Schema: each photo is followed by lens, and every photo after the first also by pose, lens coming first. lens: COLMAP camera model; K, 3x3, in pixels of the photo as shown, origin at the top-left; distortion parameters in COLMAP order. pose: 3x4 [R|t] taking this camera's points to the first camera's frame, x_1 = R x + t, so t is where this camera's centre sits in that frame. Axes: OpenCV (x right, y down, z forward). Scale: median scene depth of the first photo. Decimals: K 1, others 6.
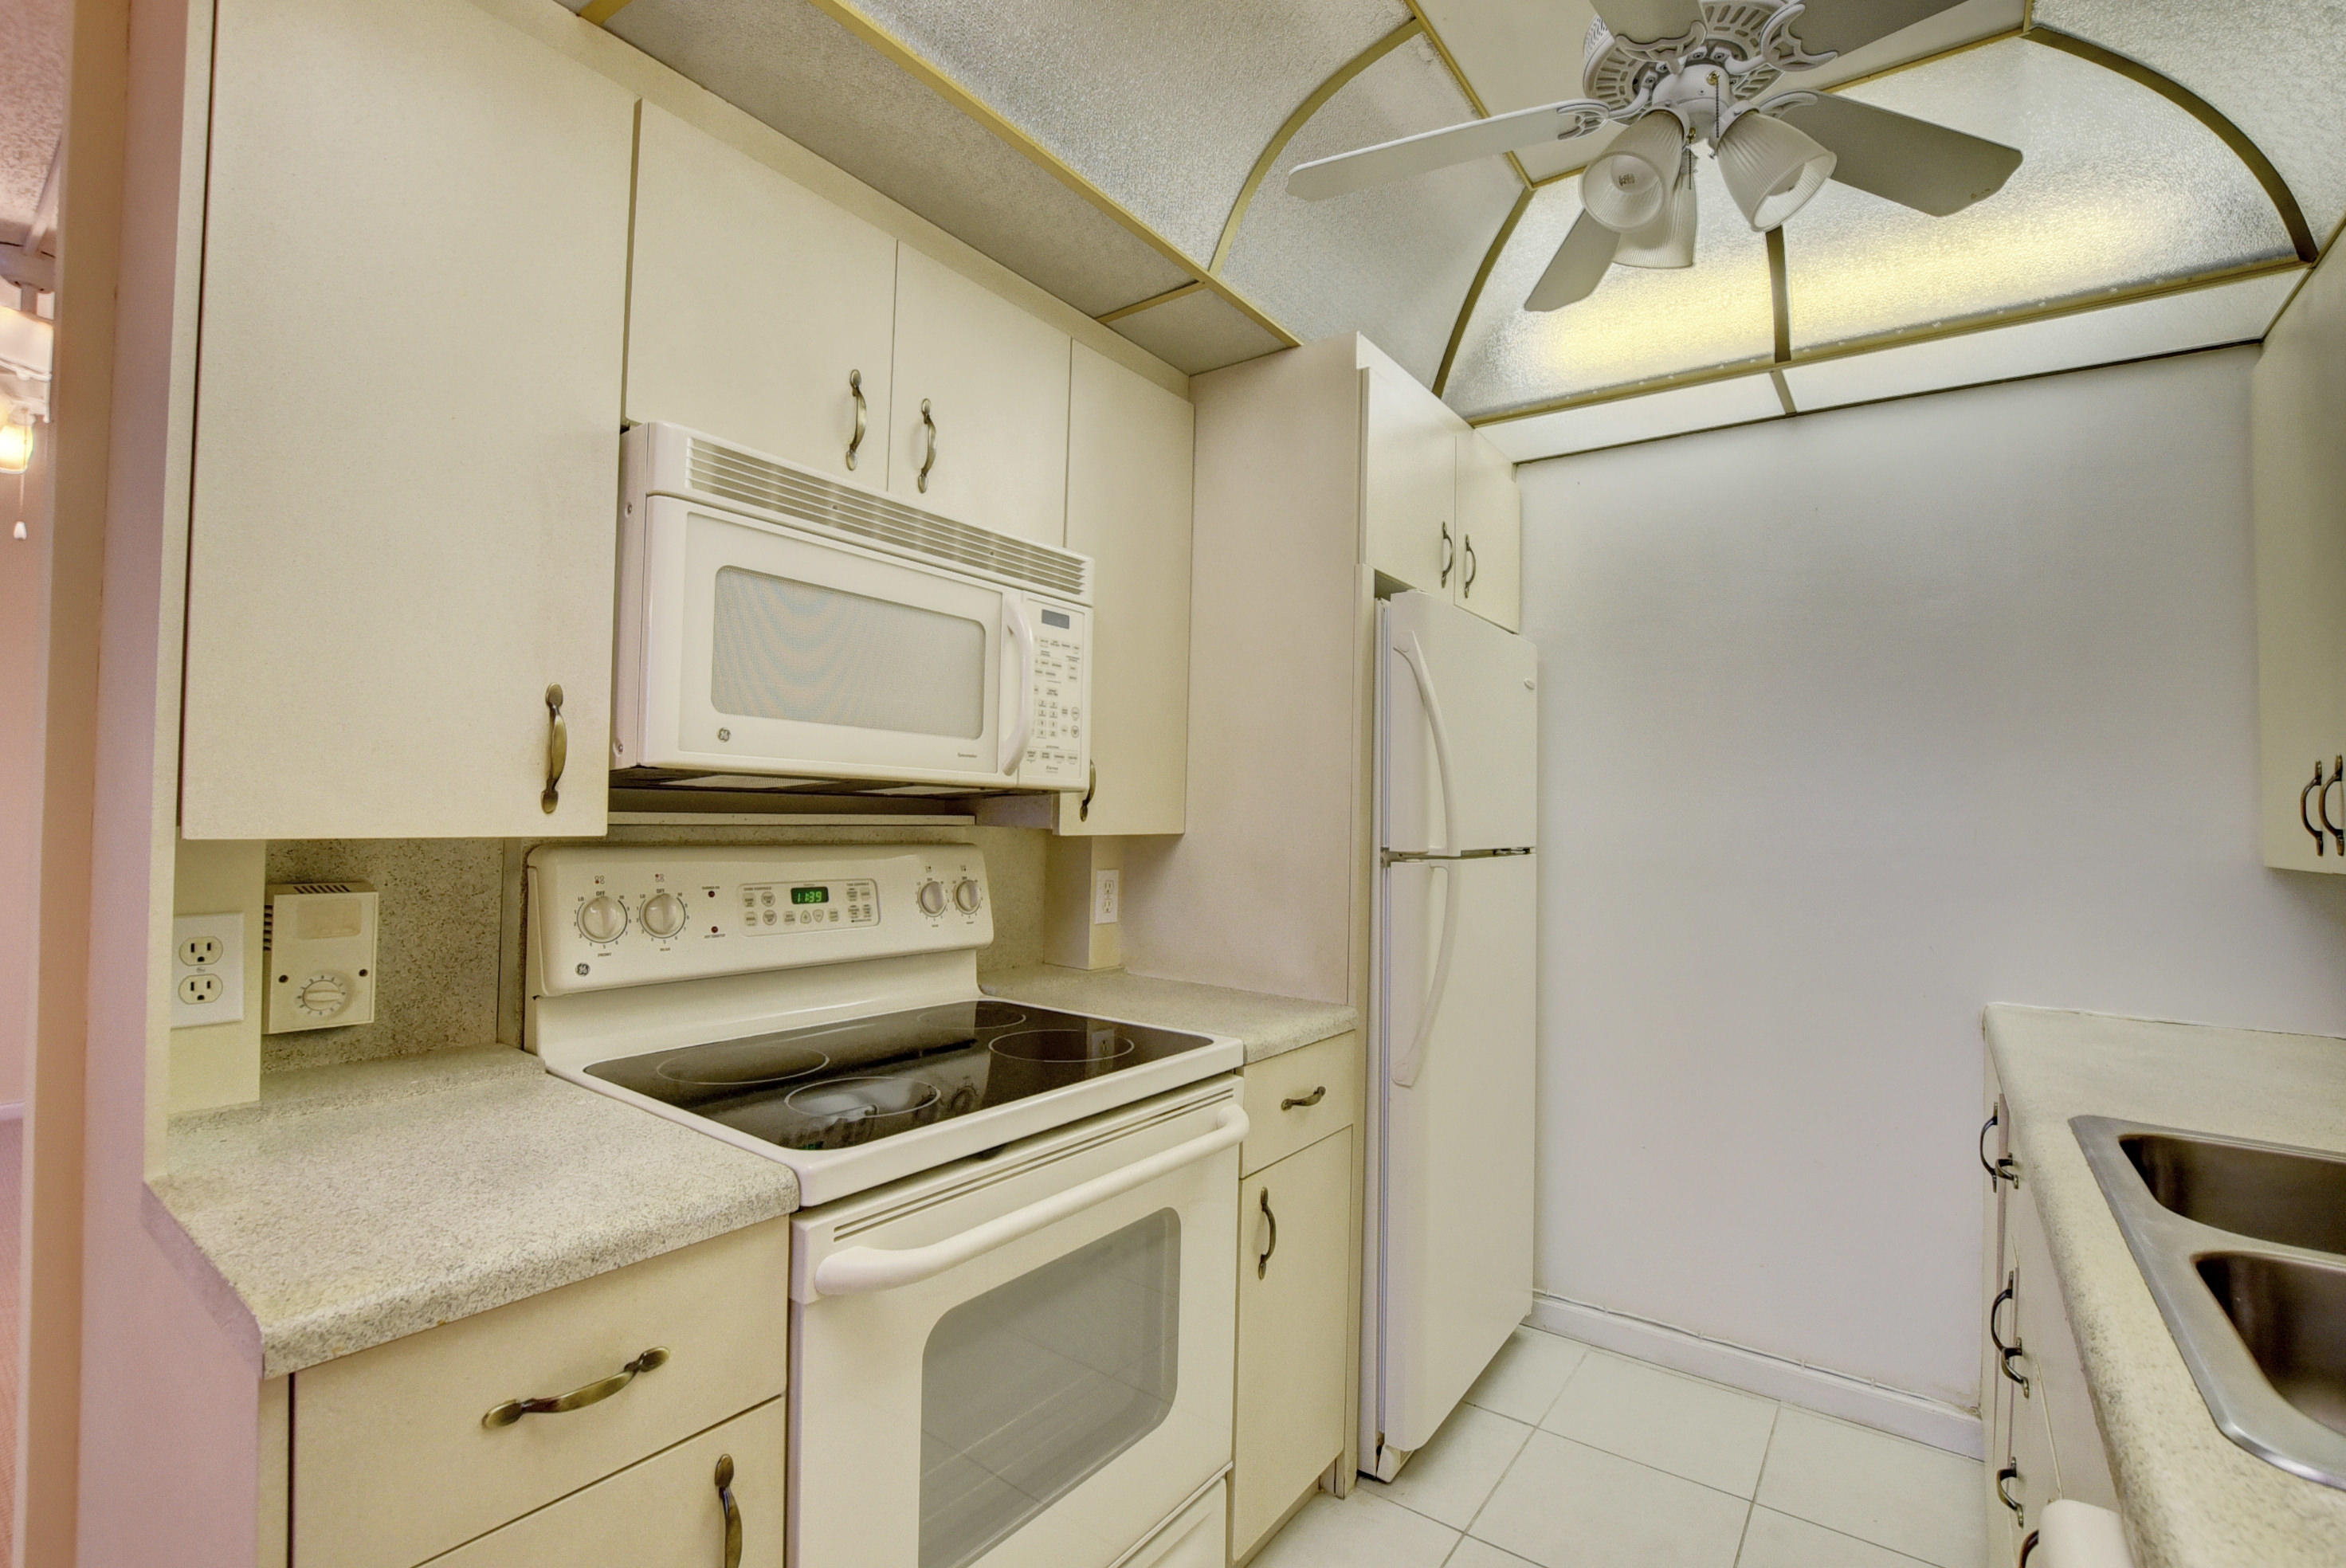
lens RADIAL K [[1039.5, 0, 1170.1], [0, 1039.5, 792.9], [0, 0, 1]] dist [-0.029478, 0.003914]
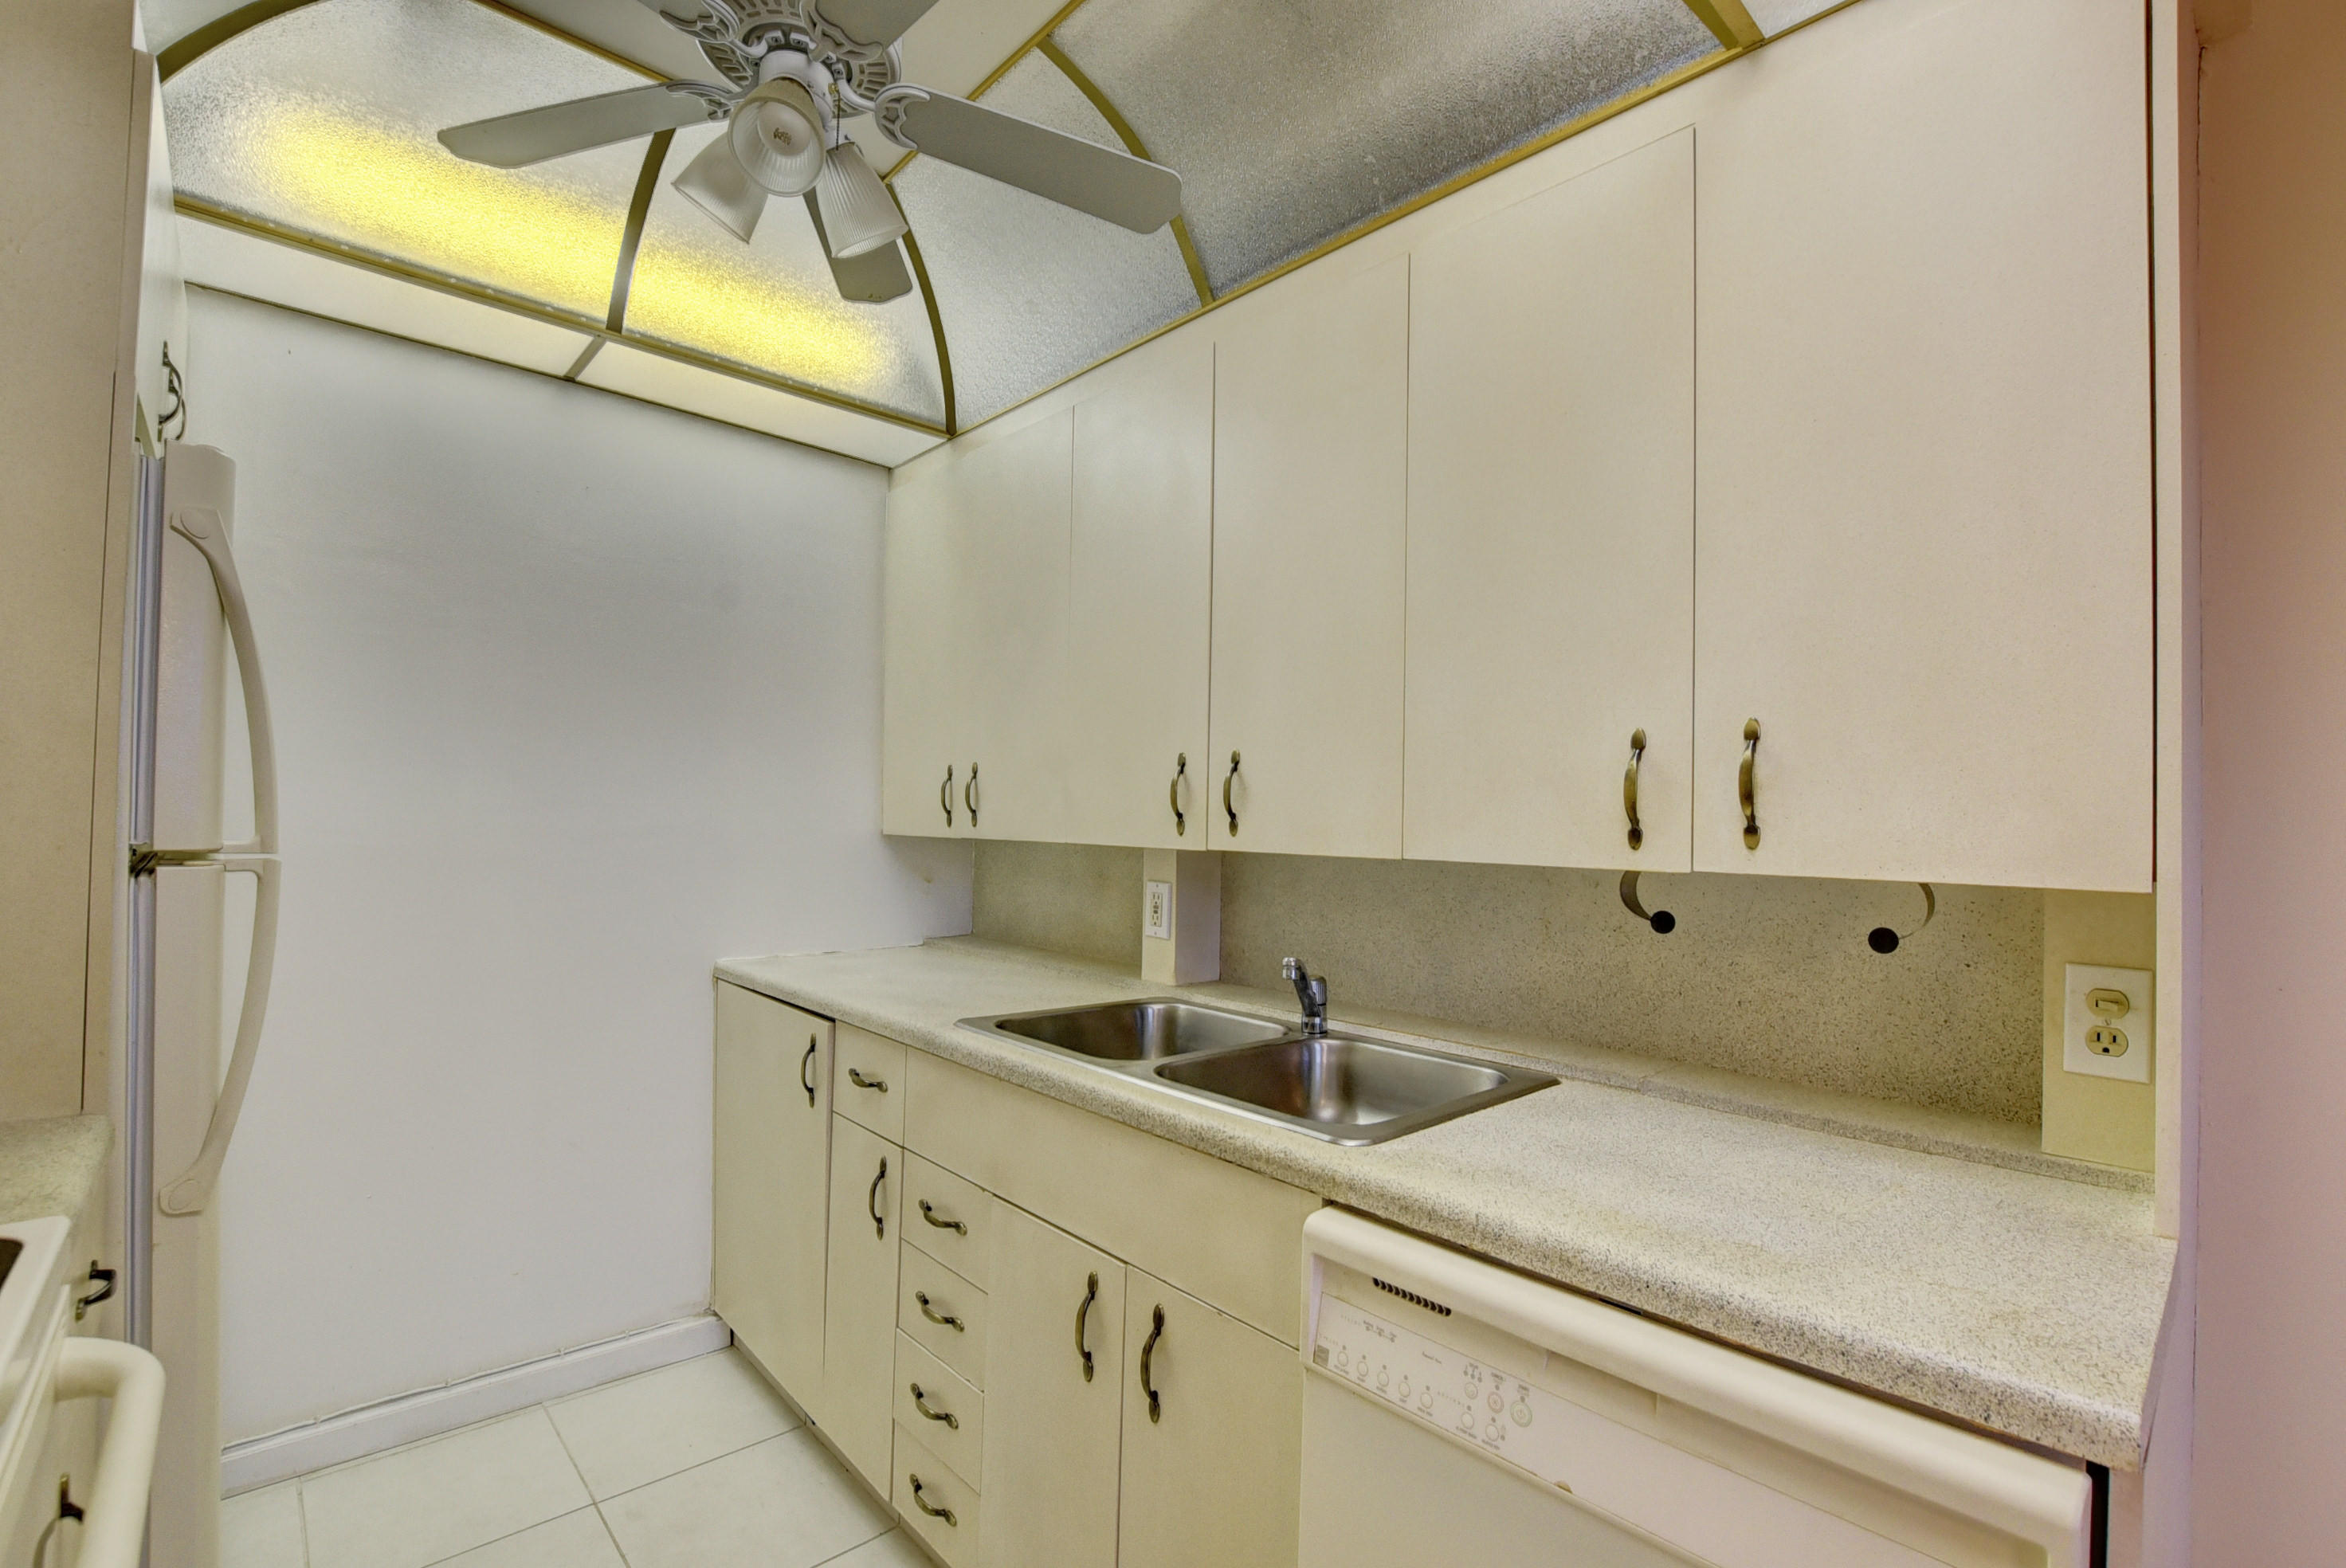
lens RADIAL K [[1039.5, 0, 1167.8], [0, 1039.5, 796.2], [0, 0, 1]] dist [-0.029478, 0.003914]
pose [[0.190641, 0.007309, 0.981633, -0.325059], [-0.036245, 0.999343, -0.000402, 0.001946], [-0.980990, -0.035503, 0.190781, 0.346932]]
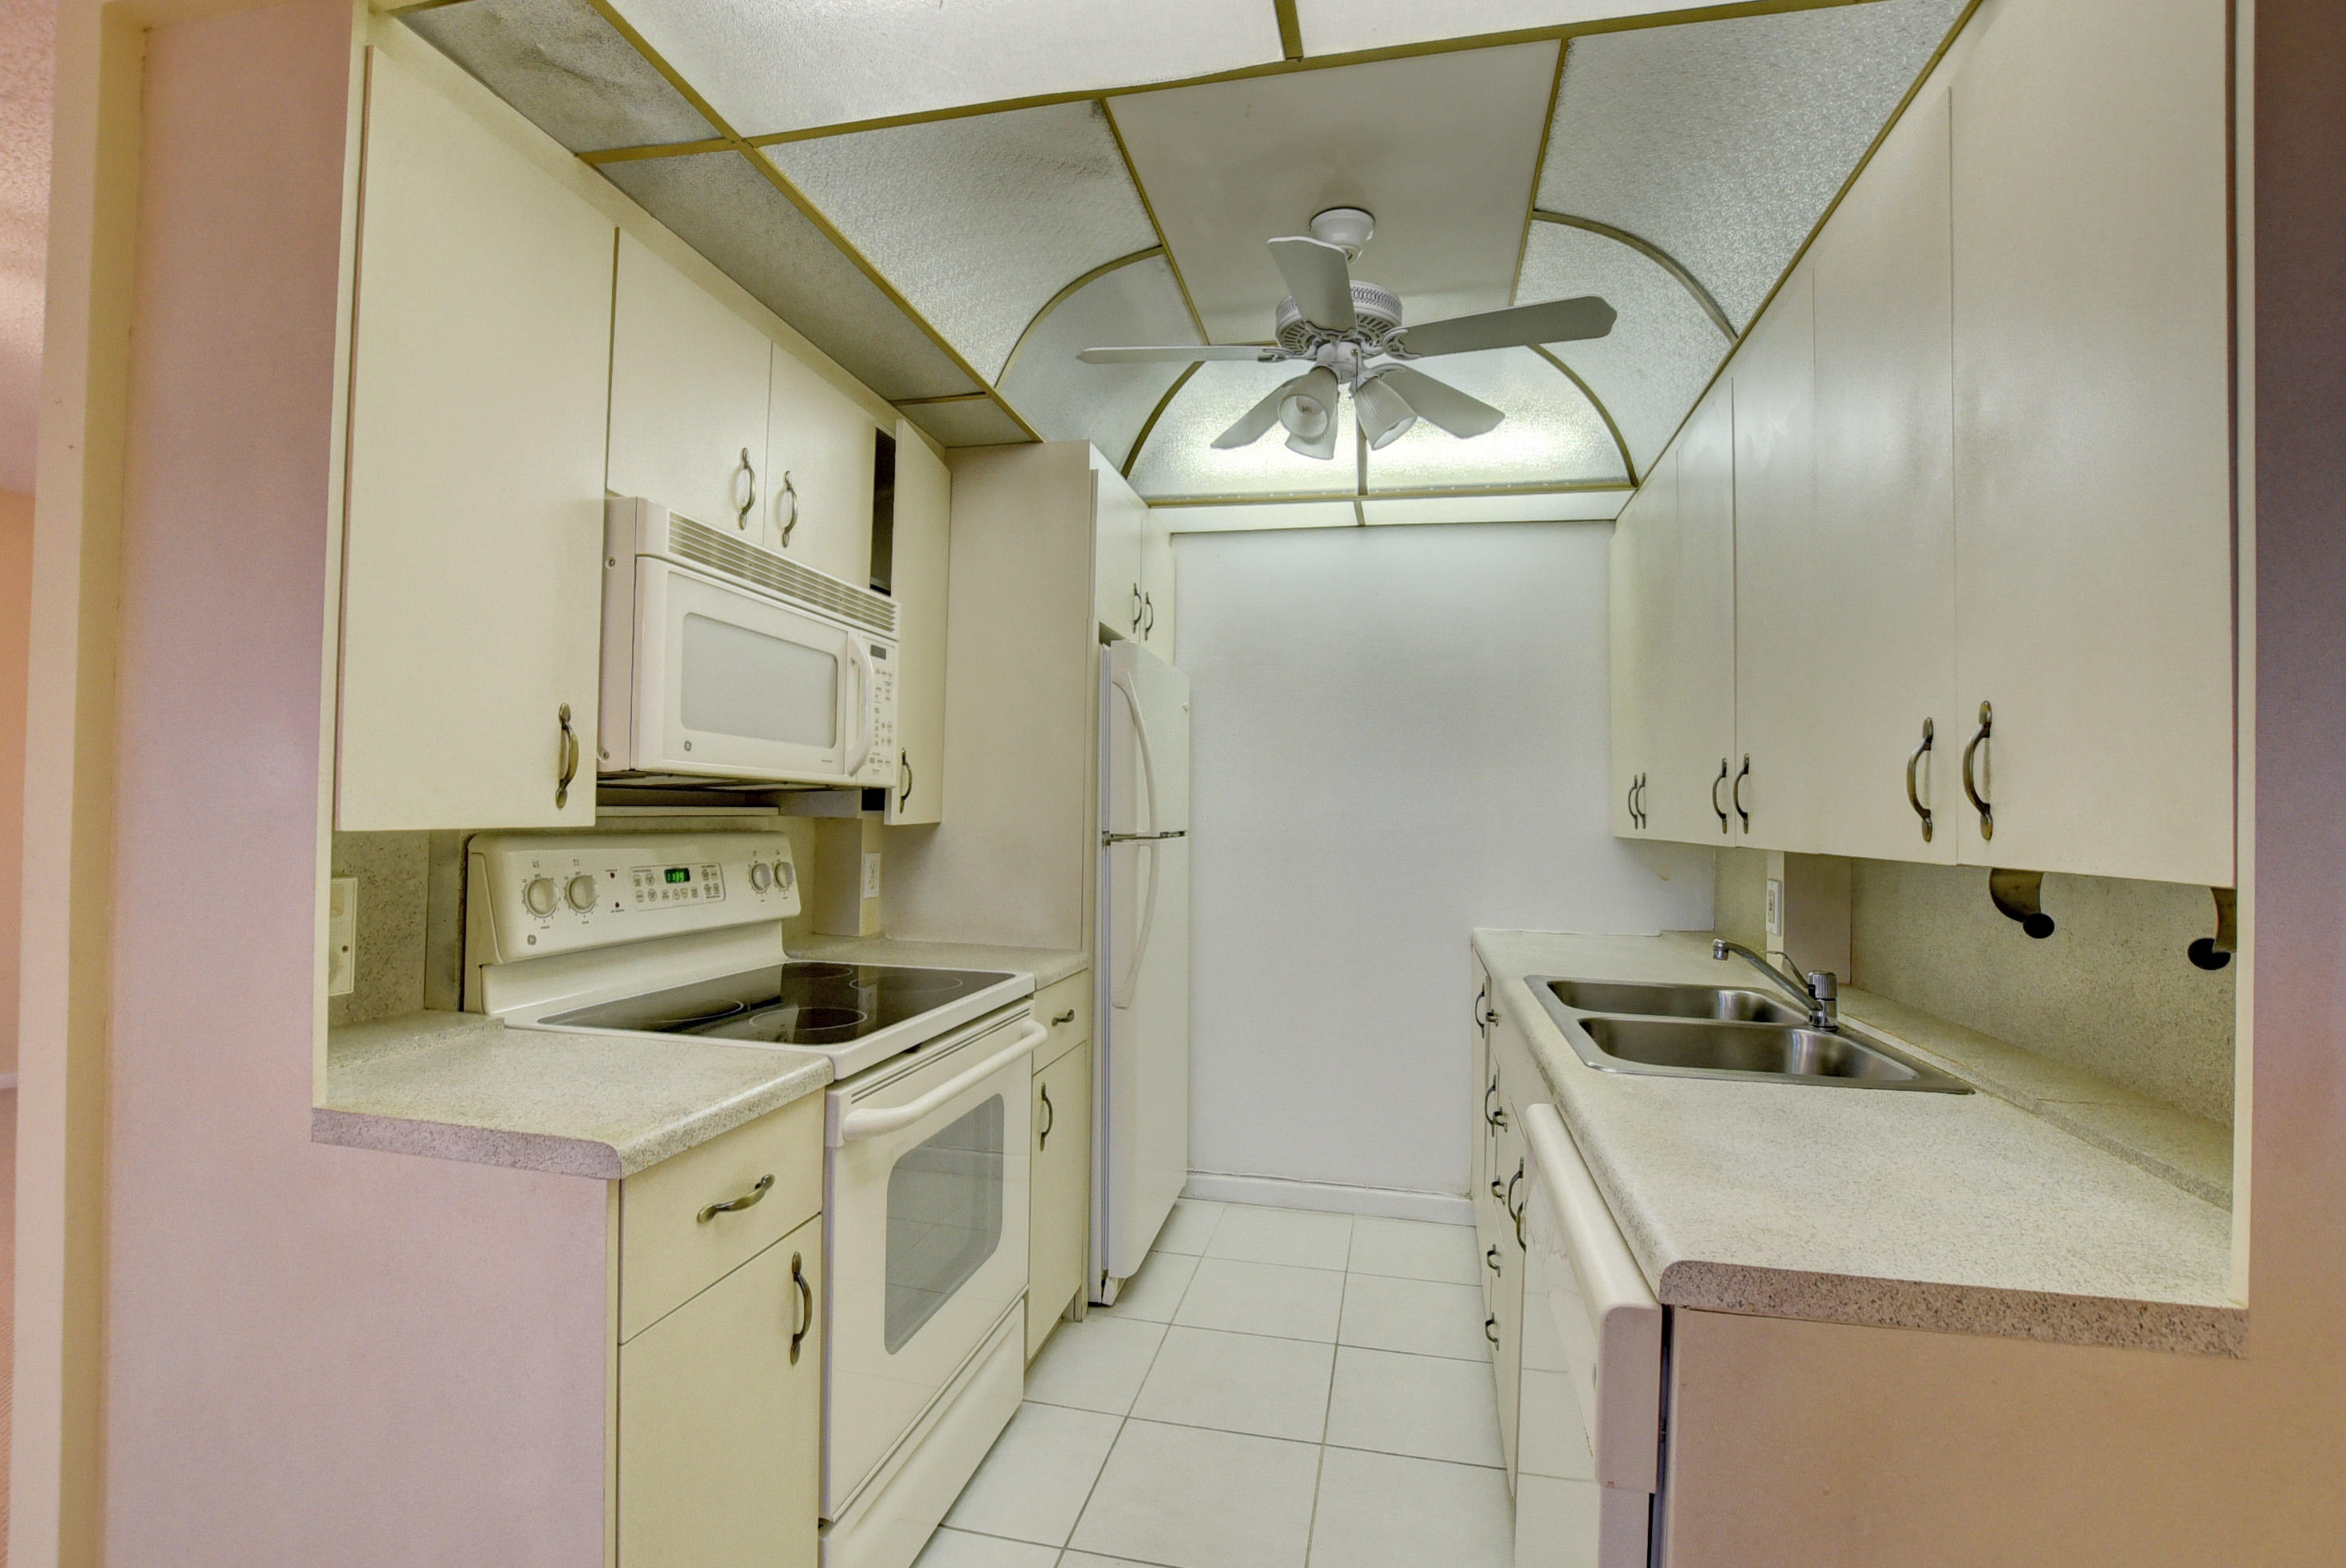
lens RADIAL K [[1039.5, 0, 1166.2], [0, 1039.5, 786.0], [0, 0, 1]] dist [-0.029478, 0.003914]
pose [[0.917322, 0.005648, 0.398105, -0.307456], [-0.006506, 0.999979, 0.000803, -0.008865], [-0.398092, -0.003326, 0.917340, -0.307648]]
